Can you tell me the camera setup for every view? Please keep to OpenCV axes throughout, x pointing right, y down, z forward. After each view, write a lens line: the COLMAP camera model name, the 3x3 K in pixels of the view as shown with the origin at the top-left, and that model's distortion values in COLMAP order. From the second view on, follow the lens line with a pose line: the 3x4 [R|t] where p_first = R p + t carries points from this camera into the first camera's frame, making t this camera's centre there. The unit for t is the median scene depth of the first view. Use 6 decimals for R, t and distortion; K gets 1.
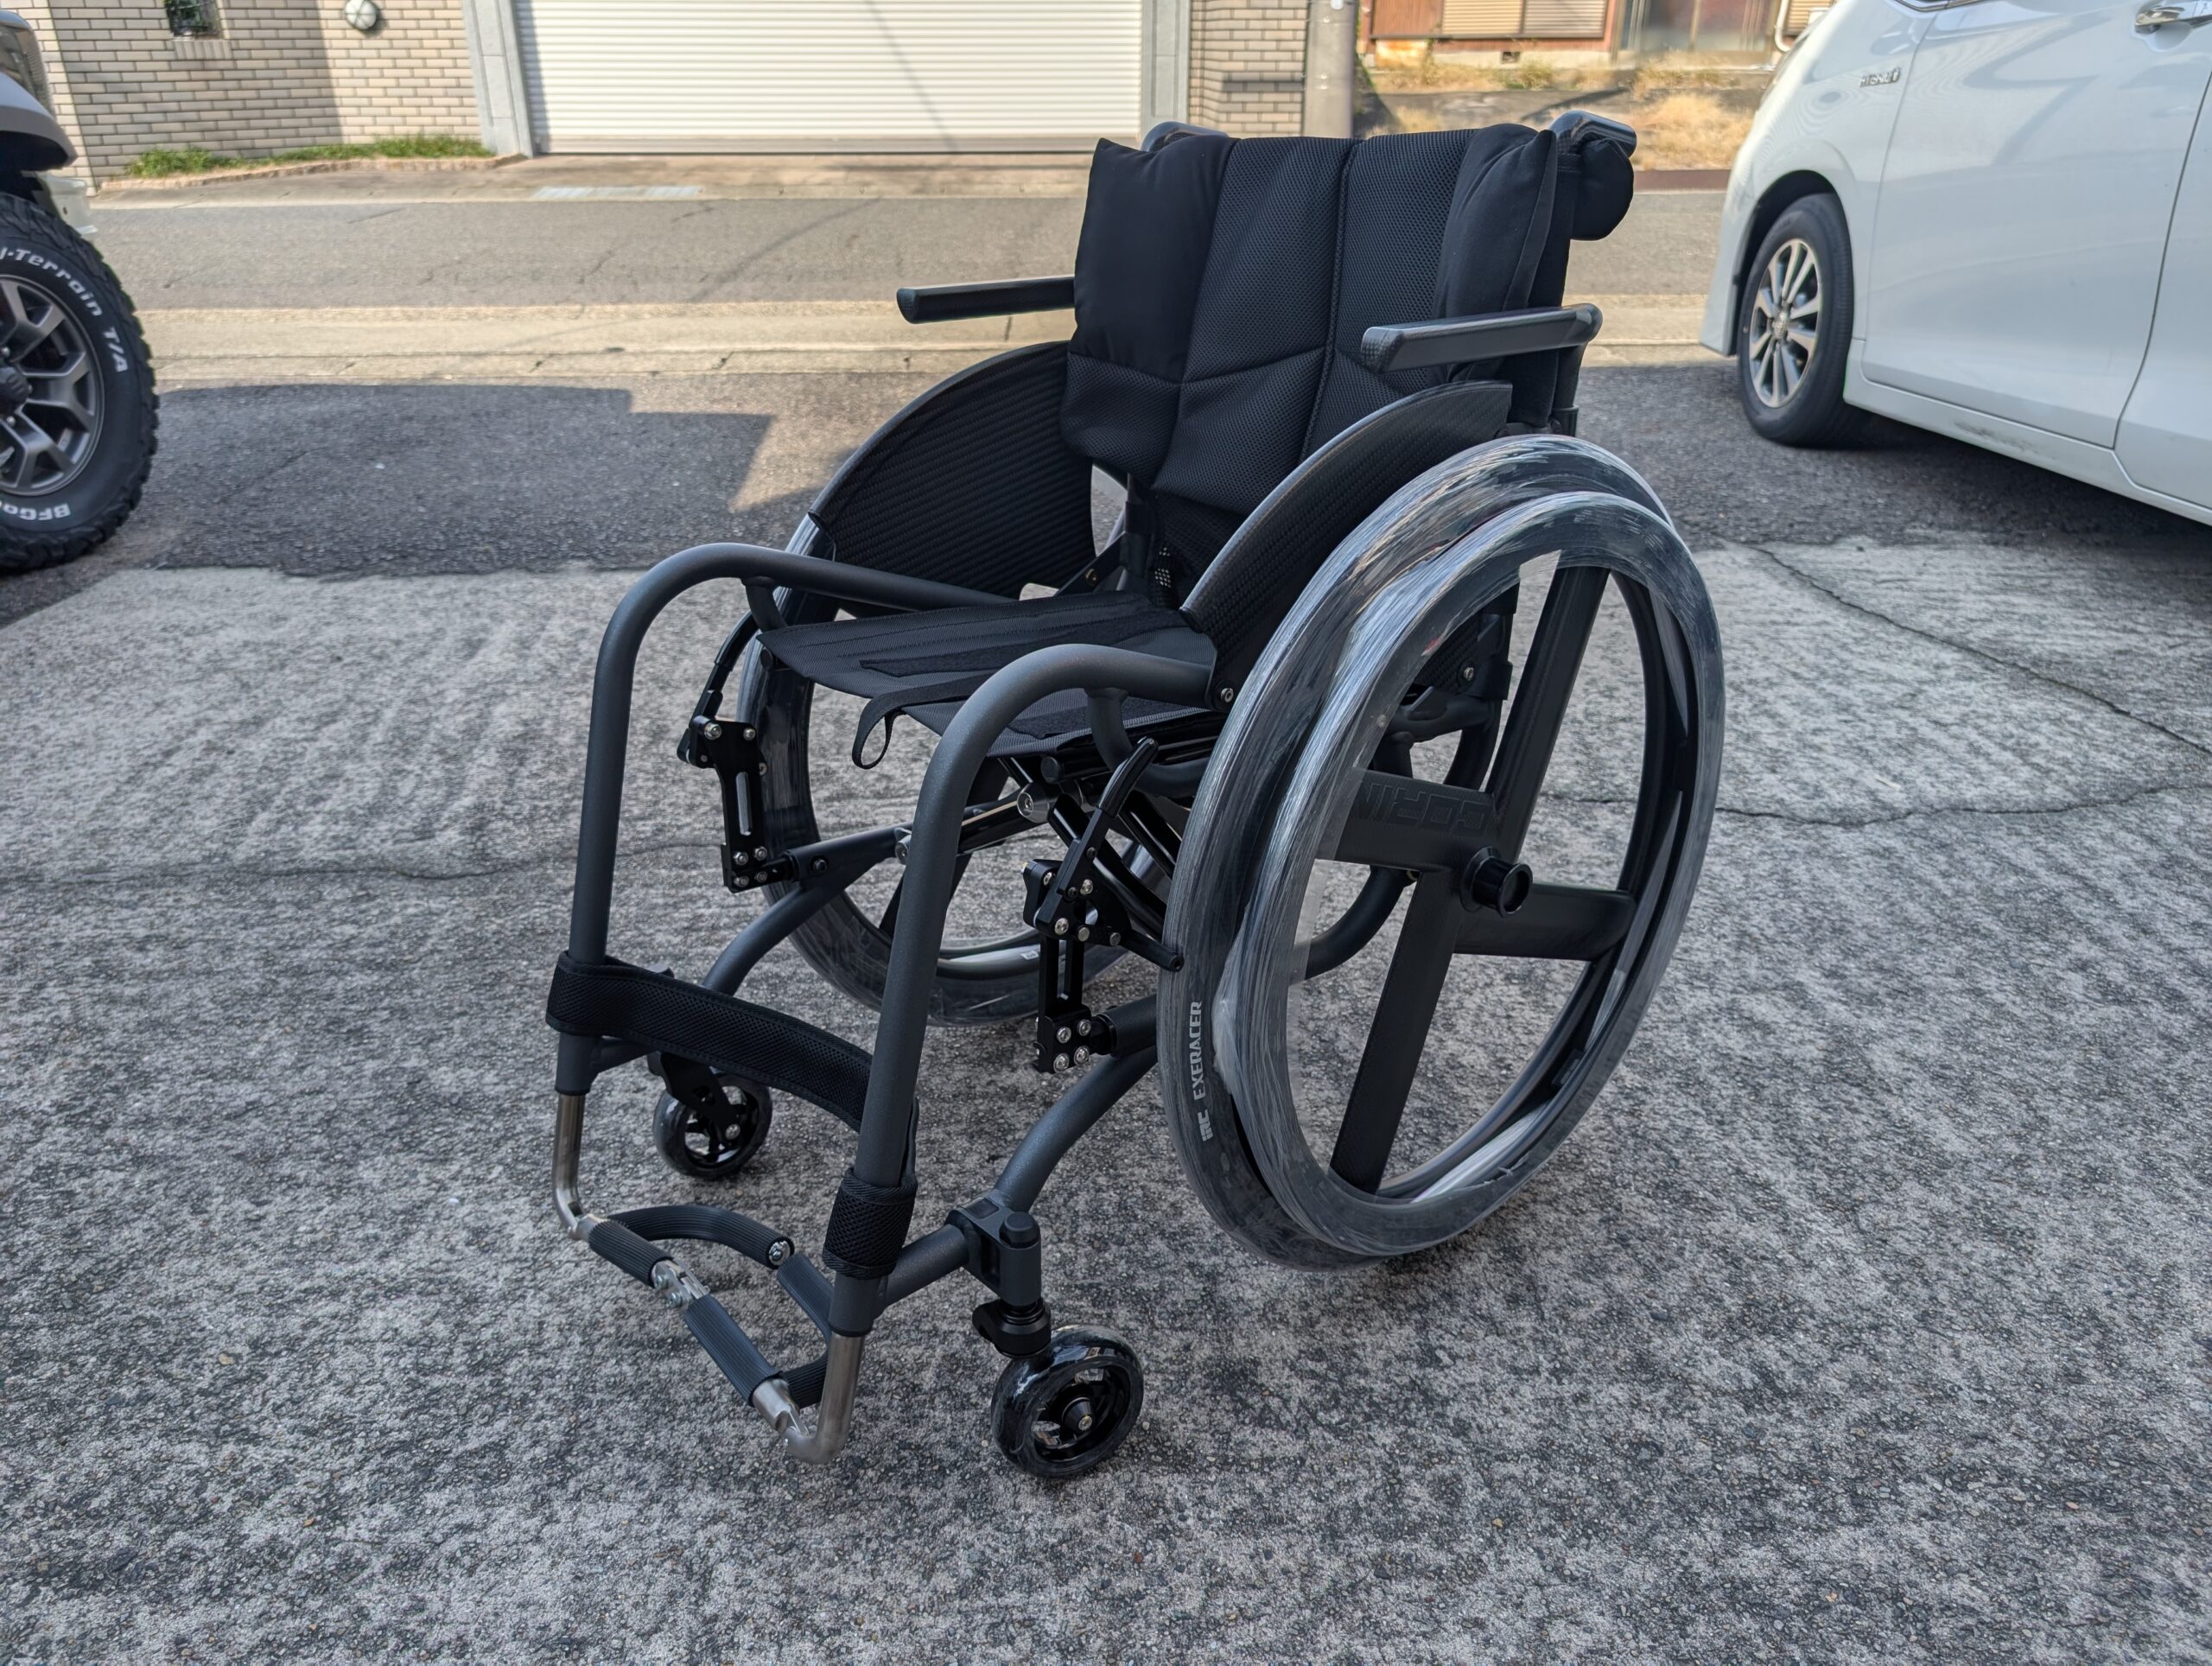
lens RADIAL K [[1699.7, 0, 1109.8], [0, 1699.7, 830.3], [0, 0, 1]] dist [0.002983, -0.001061]
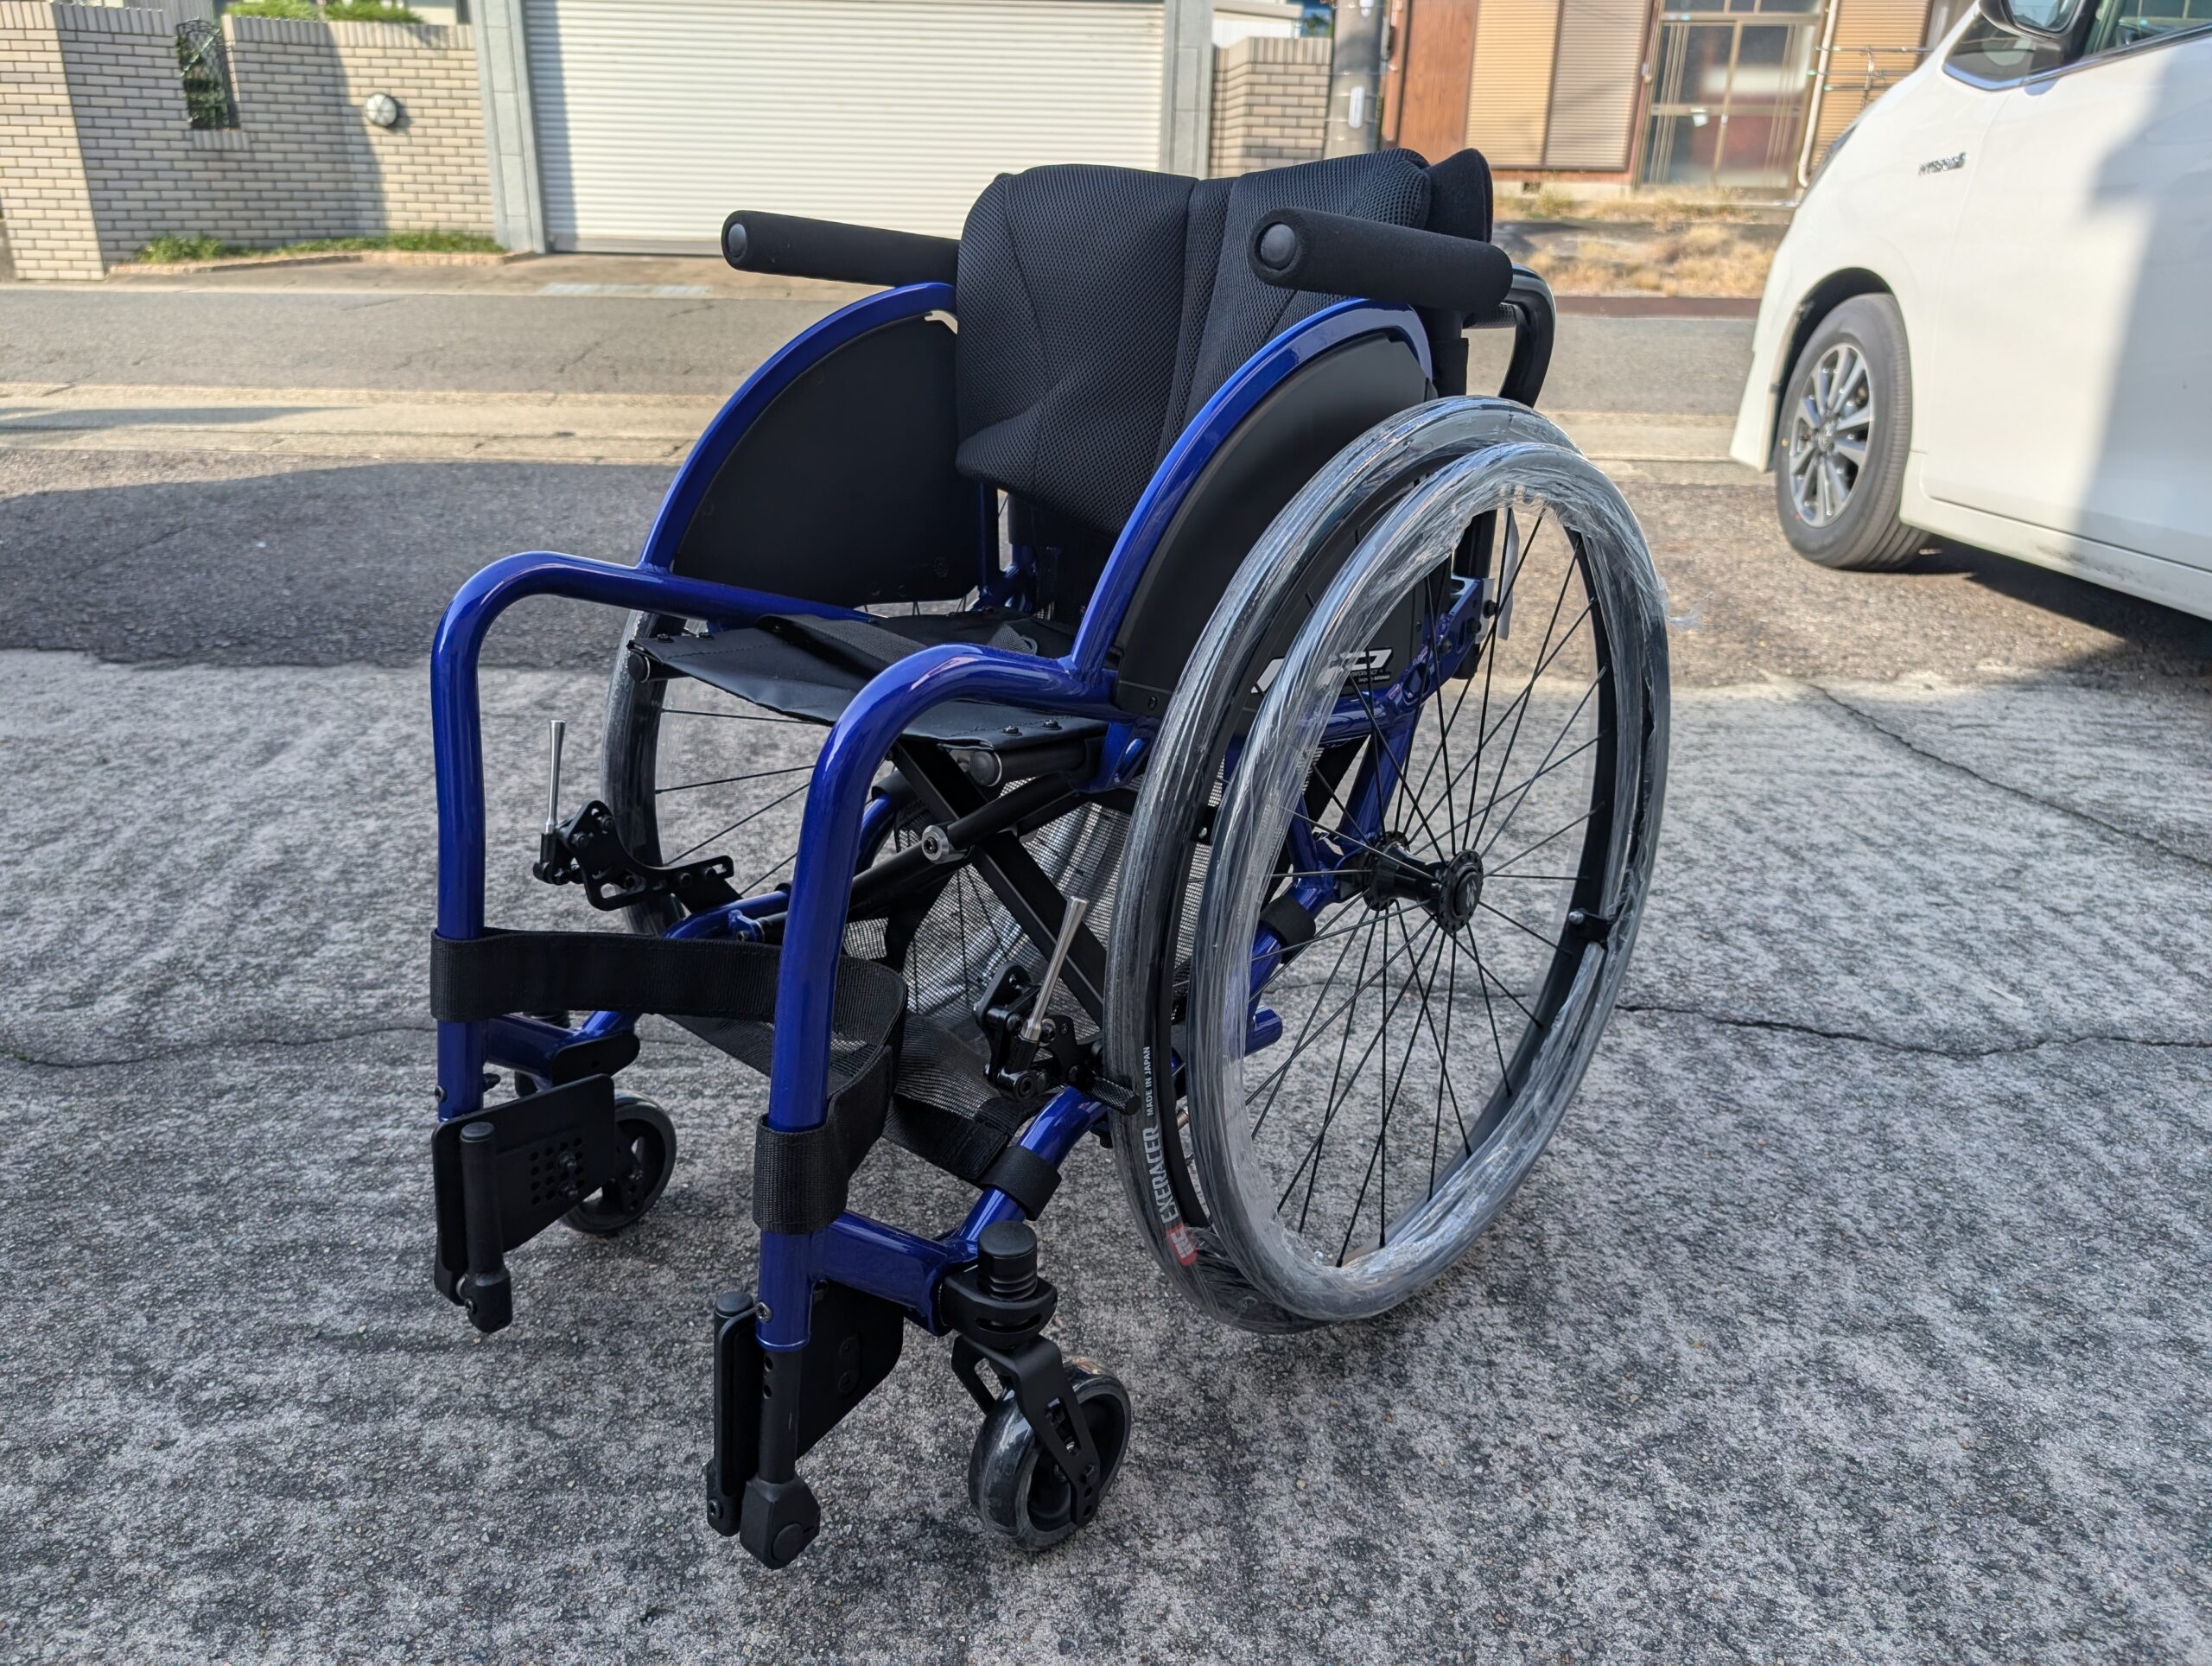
lens RADIAL K [[1706.6, 0, 1084.5], [0, 1706.6, 818.3], [0, 0, 1]] dist [0.003555, -0.001529]
pose [[0.999250, 0.032731, -0.020697, 0.063426], [-0.034142, 0.996822, -0.071978, -0.040018], [0.018275, 0.072630, 0.997191, 0.240081]]
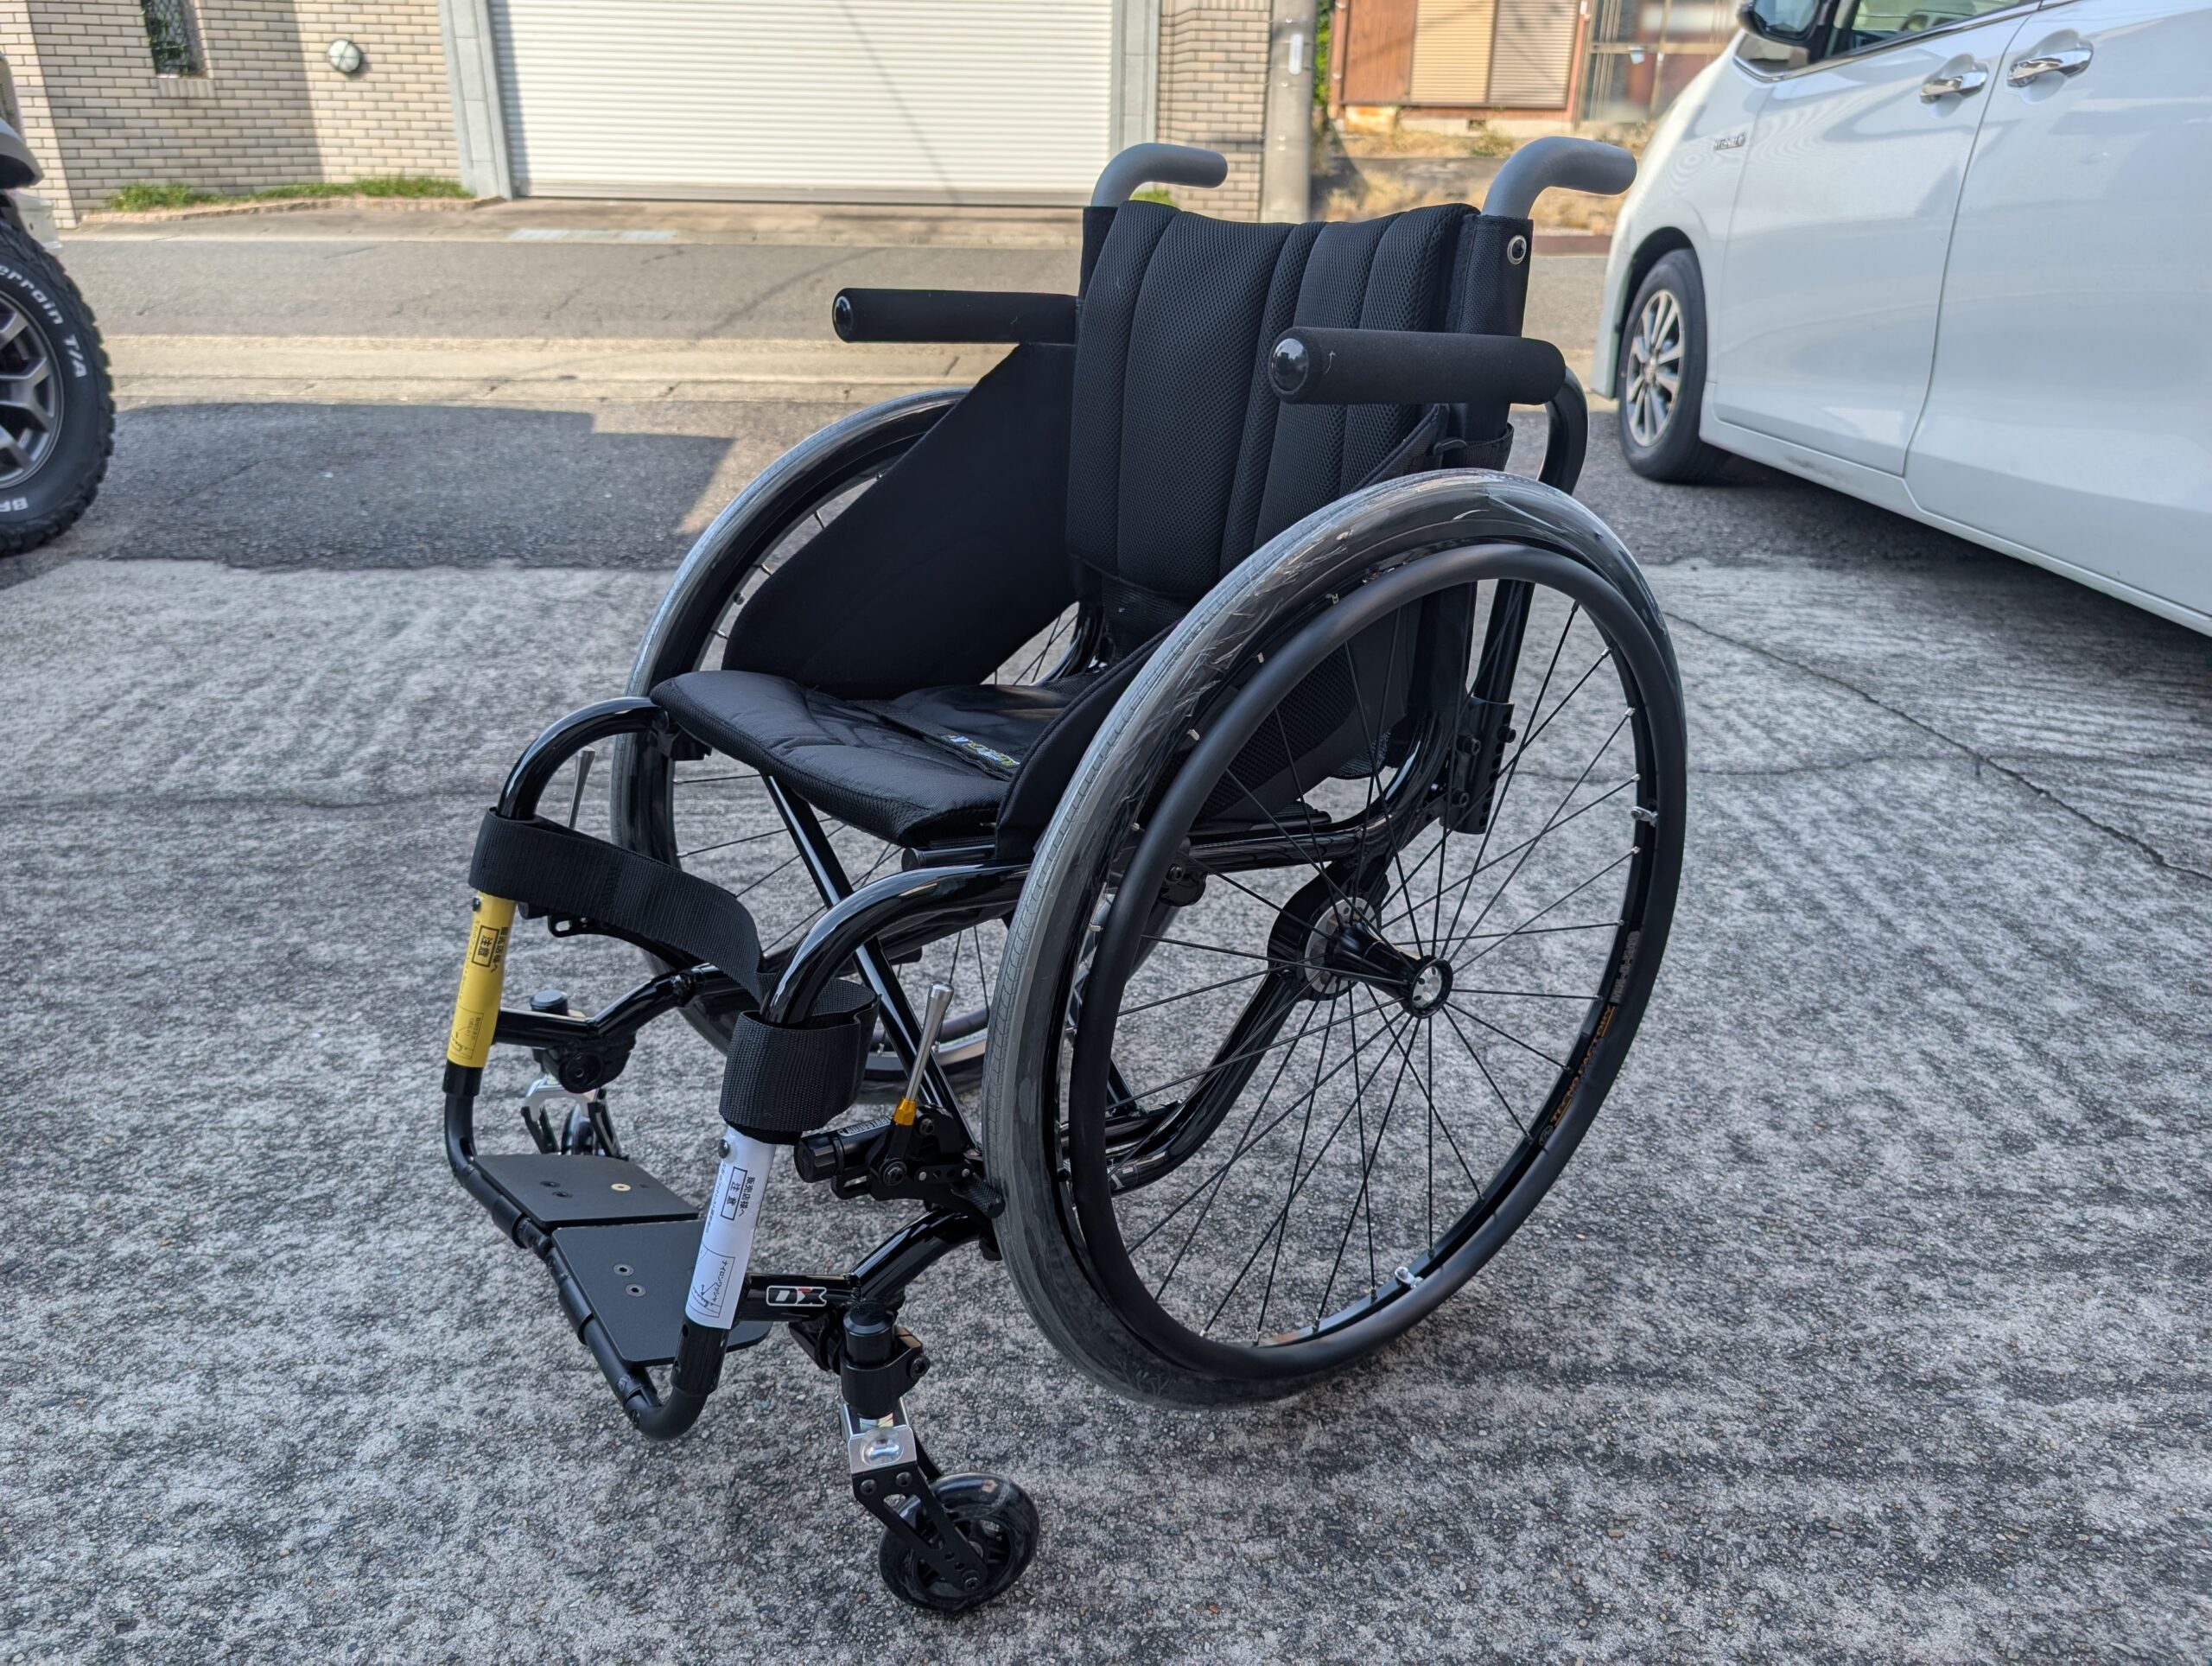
lens RADIAL K [[1696.2, 0, 1127.6], [0, 1696.2, 847.4], [0, 0, 1]] dist [0.003421, -0.004751]
pose [[0.999681, 0.013160, 0.021570, 0.099250], [-0.012704, 0.999696, -0.021143, 0.069374], [-0.021842, 0.020862, 0.999544, -0.127013]]
